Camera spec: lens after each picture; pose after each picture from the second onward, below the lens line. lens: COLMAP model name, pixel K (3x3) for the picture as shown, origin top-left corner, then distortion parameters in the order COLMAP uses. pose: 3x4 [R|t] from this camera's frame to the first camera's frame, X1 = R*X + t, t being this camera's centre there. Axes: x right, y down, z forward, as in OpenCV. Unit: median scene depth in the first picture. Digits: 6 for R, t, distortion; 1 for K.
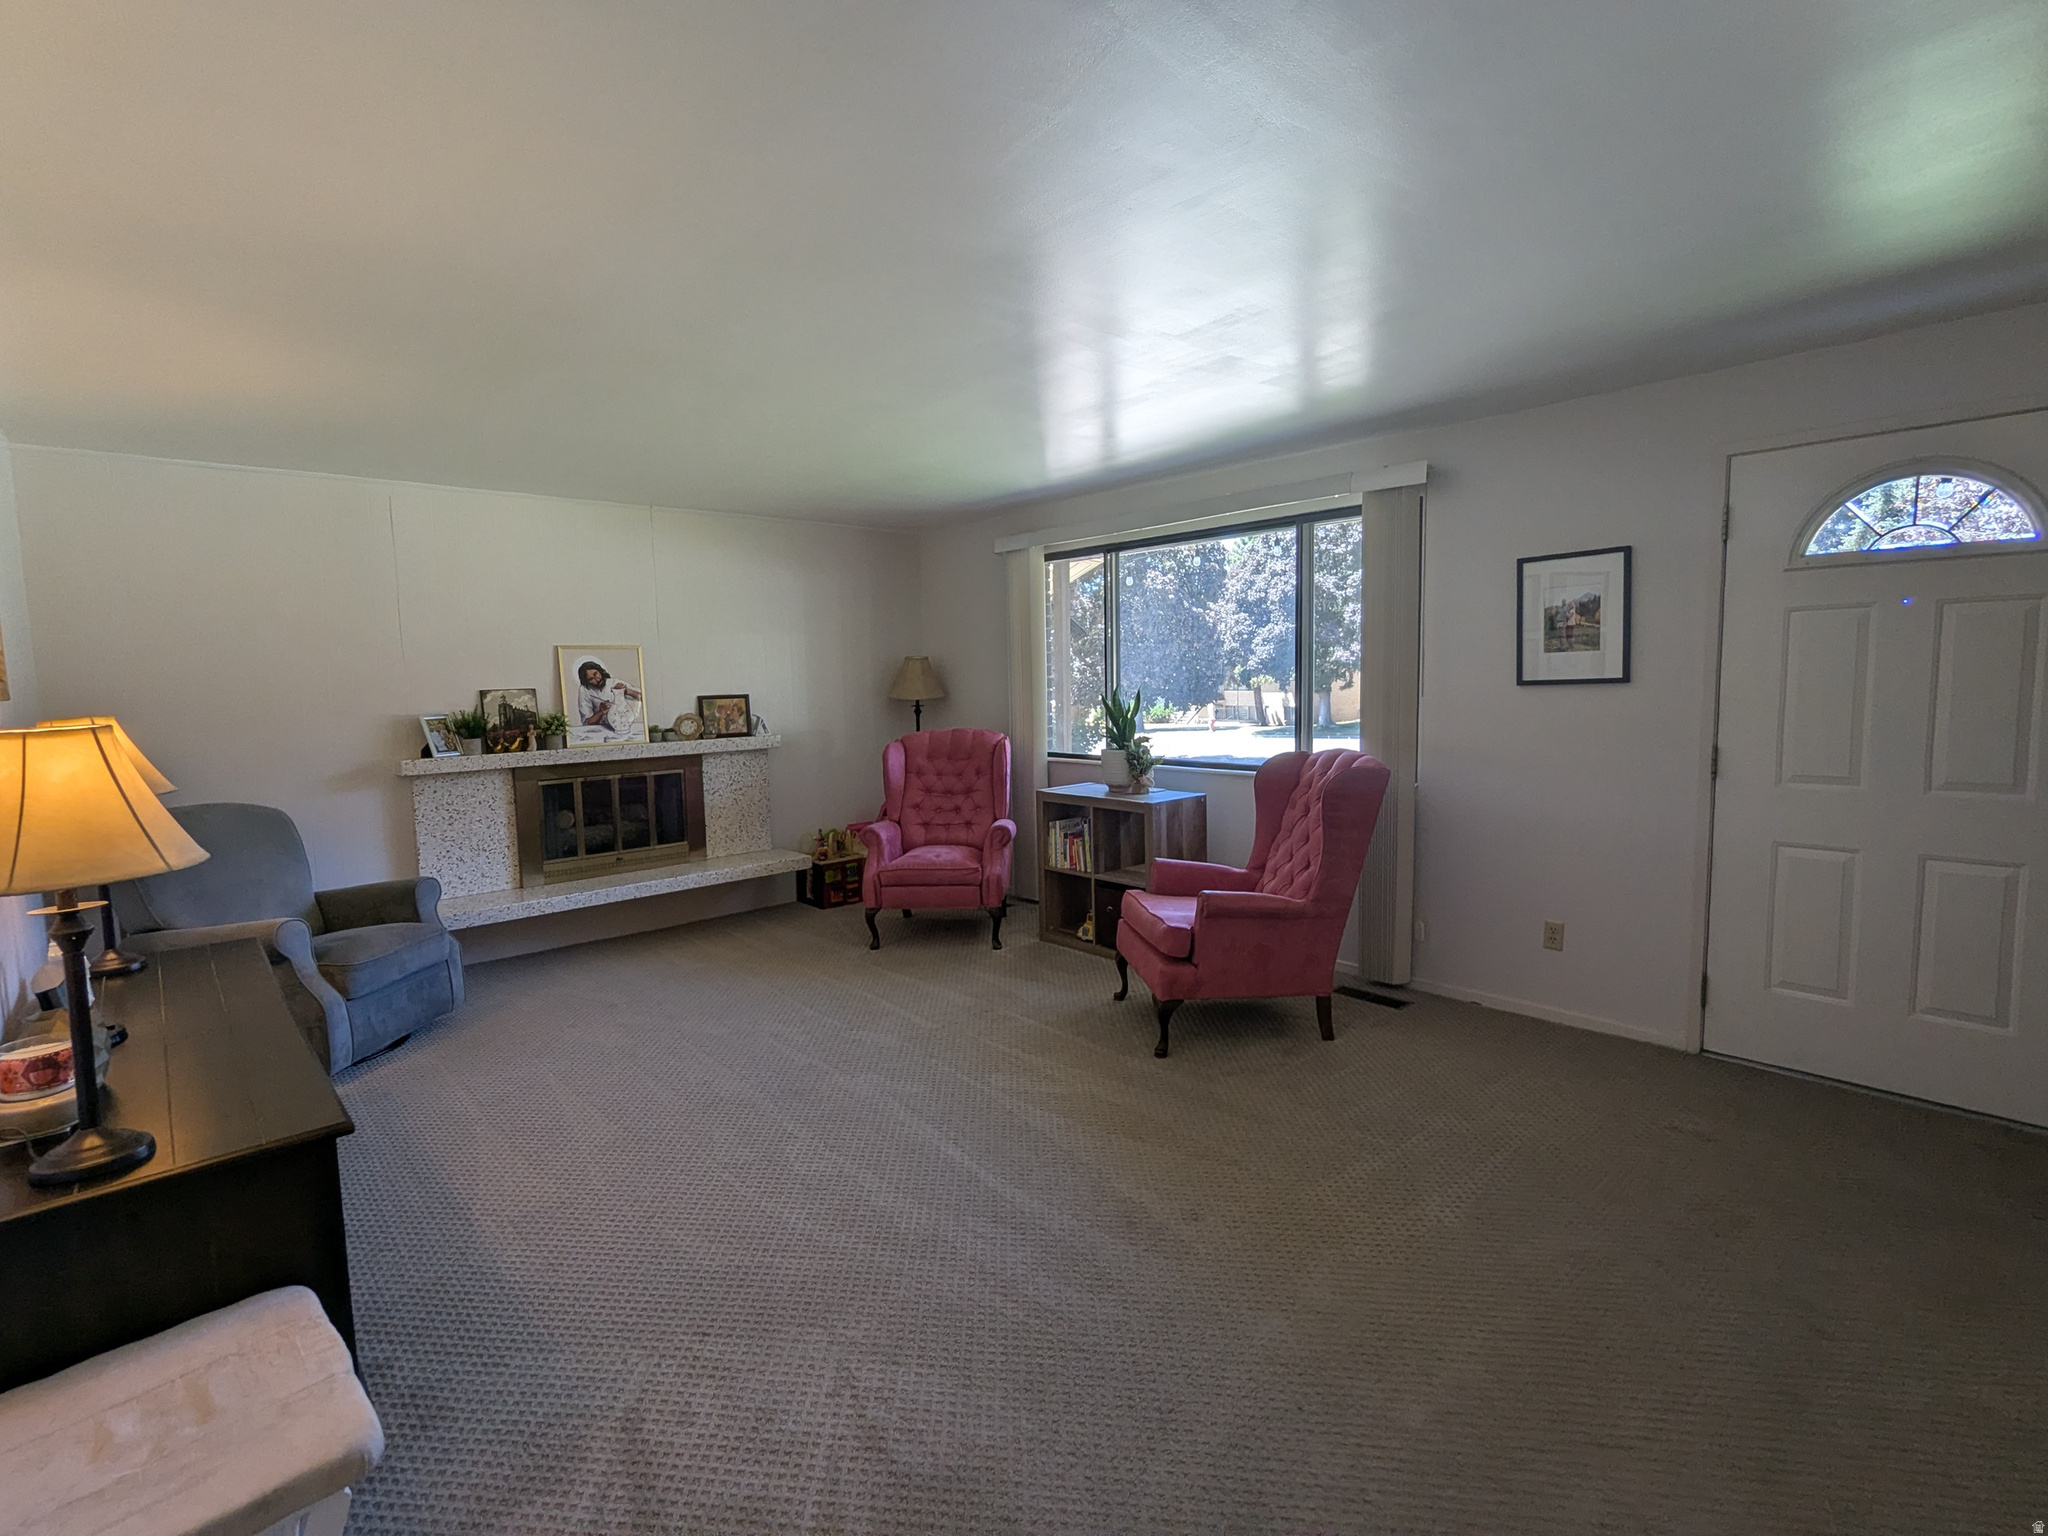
lens RADIAL K [[959.9, 0, 1021.0], [0, 959.9, 760.6], [0, 0, 1]] dist [0.000647, -0.000112]
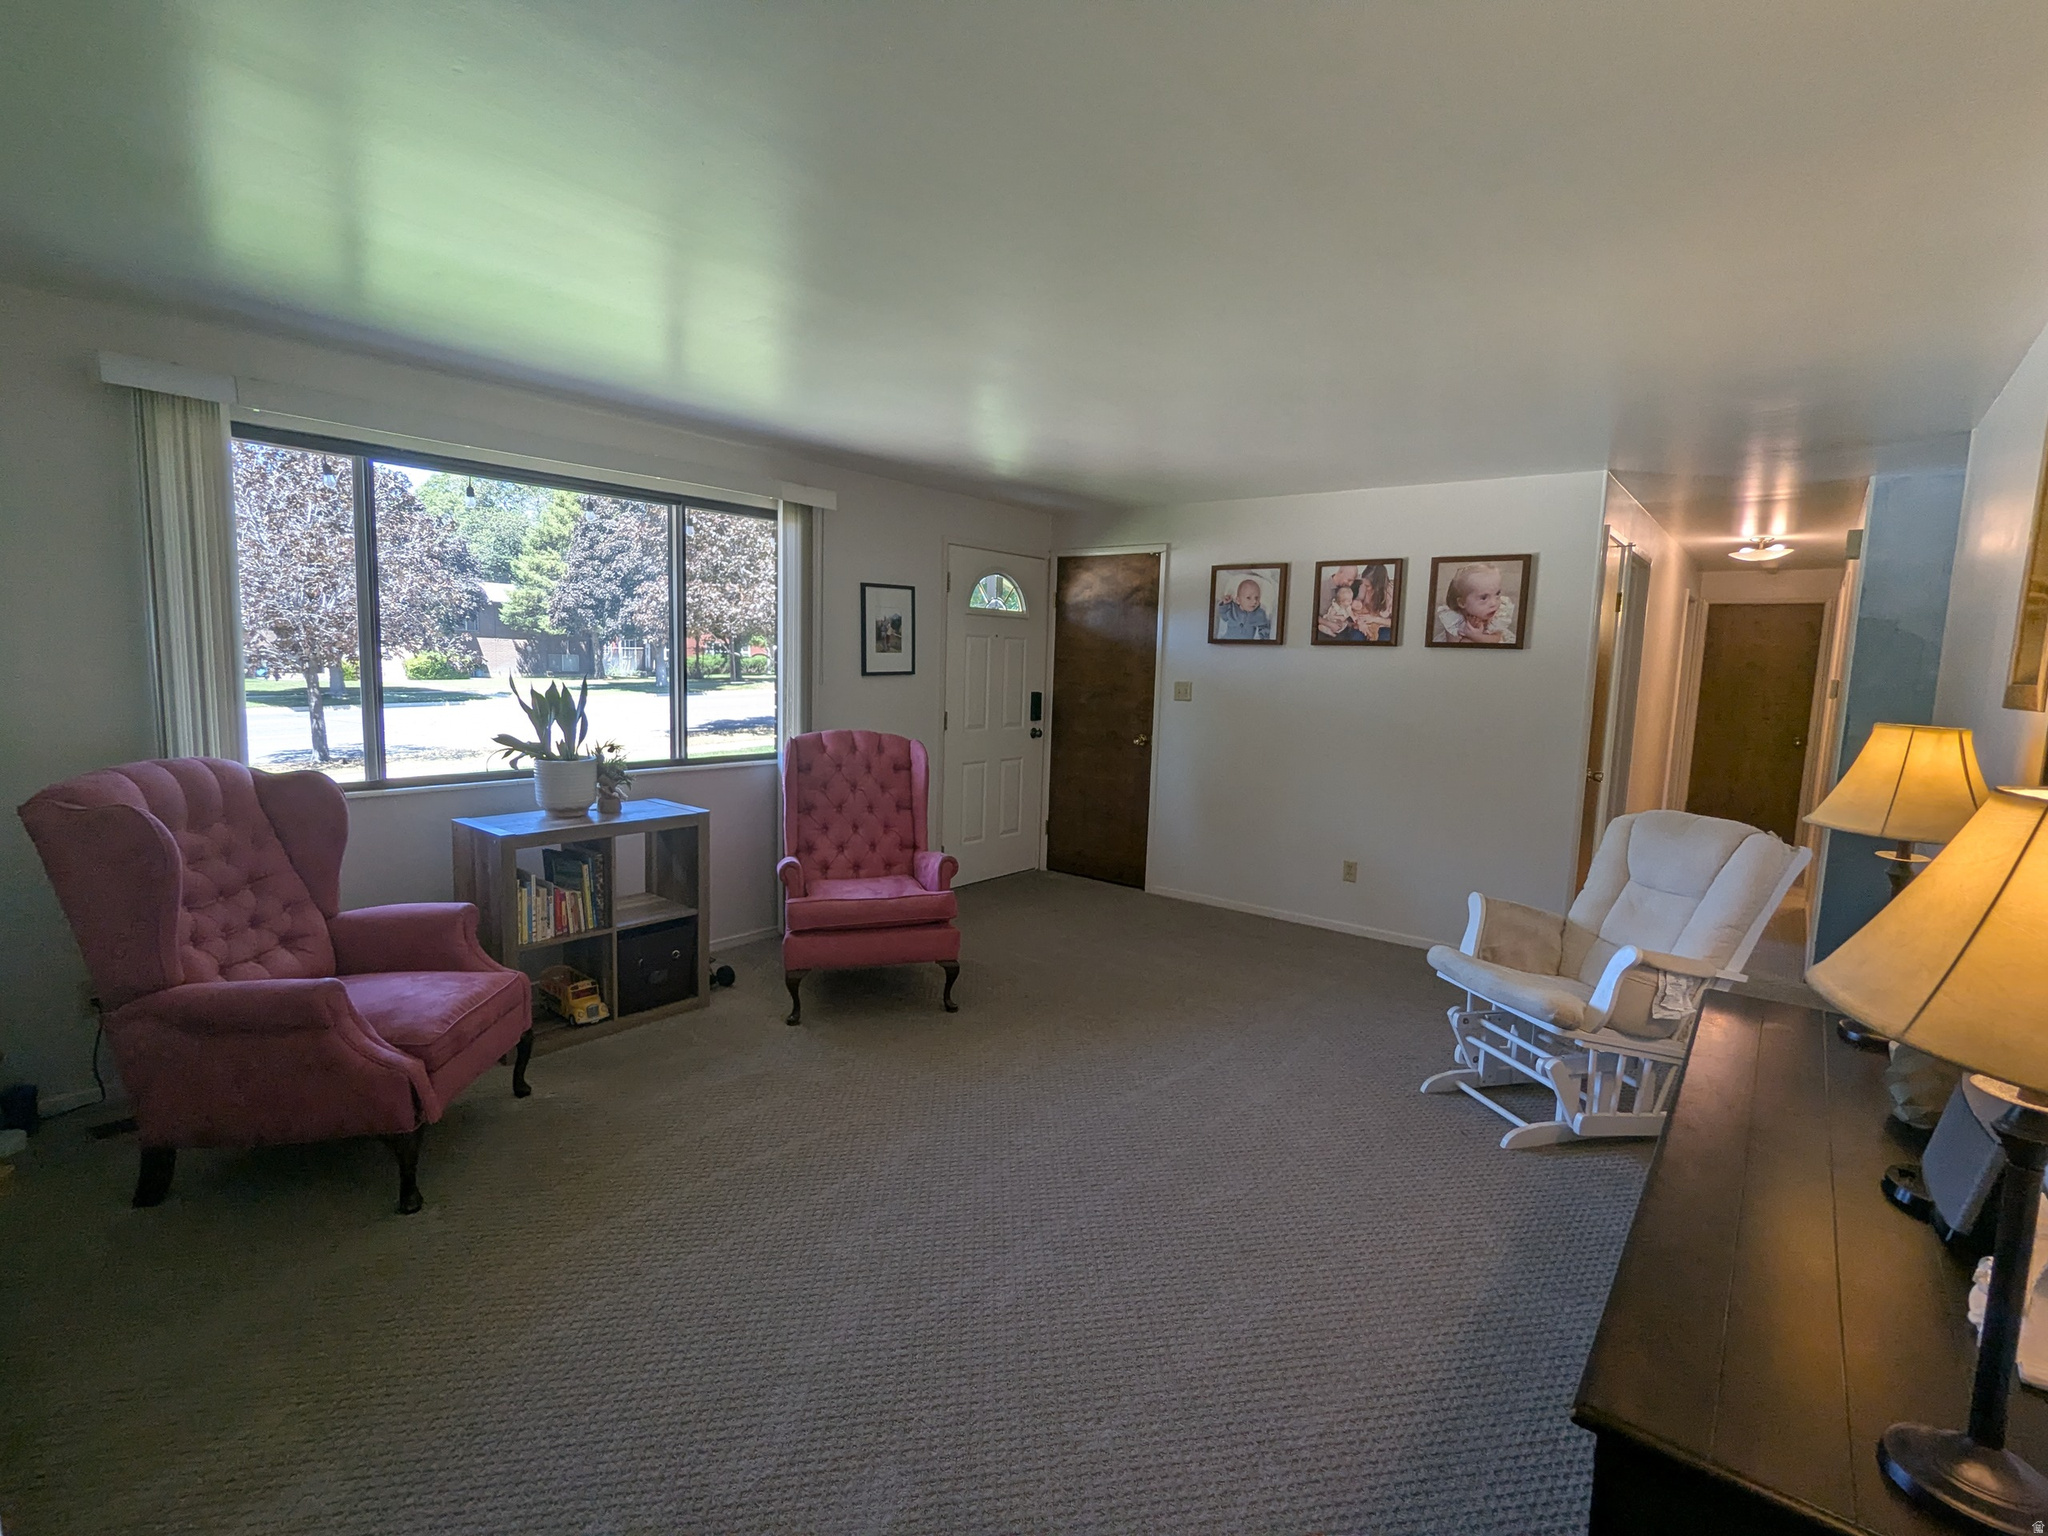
lens RADIAL K [[954.2, 0, 974.2], [0, 954.2, 774.4], [0, 0, 1]] dist [-0.001991, -0.000394]
pose [[-0.122234, -0.099671, 0.987484, -0.623553], [0.067420, 0.991813, 0.108453, -0.054963], [-0.990209, 0.079833, -0.114514, 0.734750]]
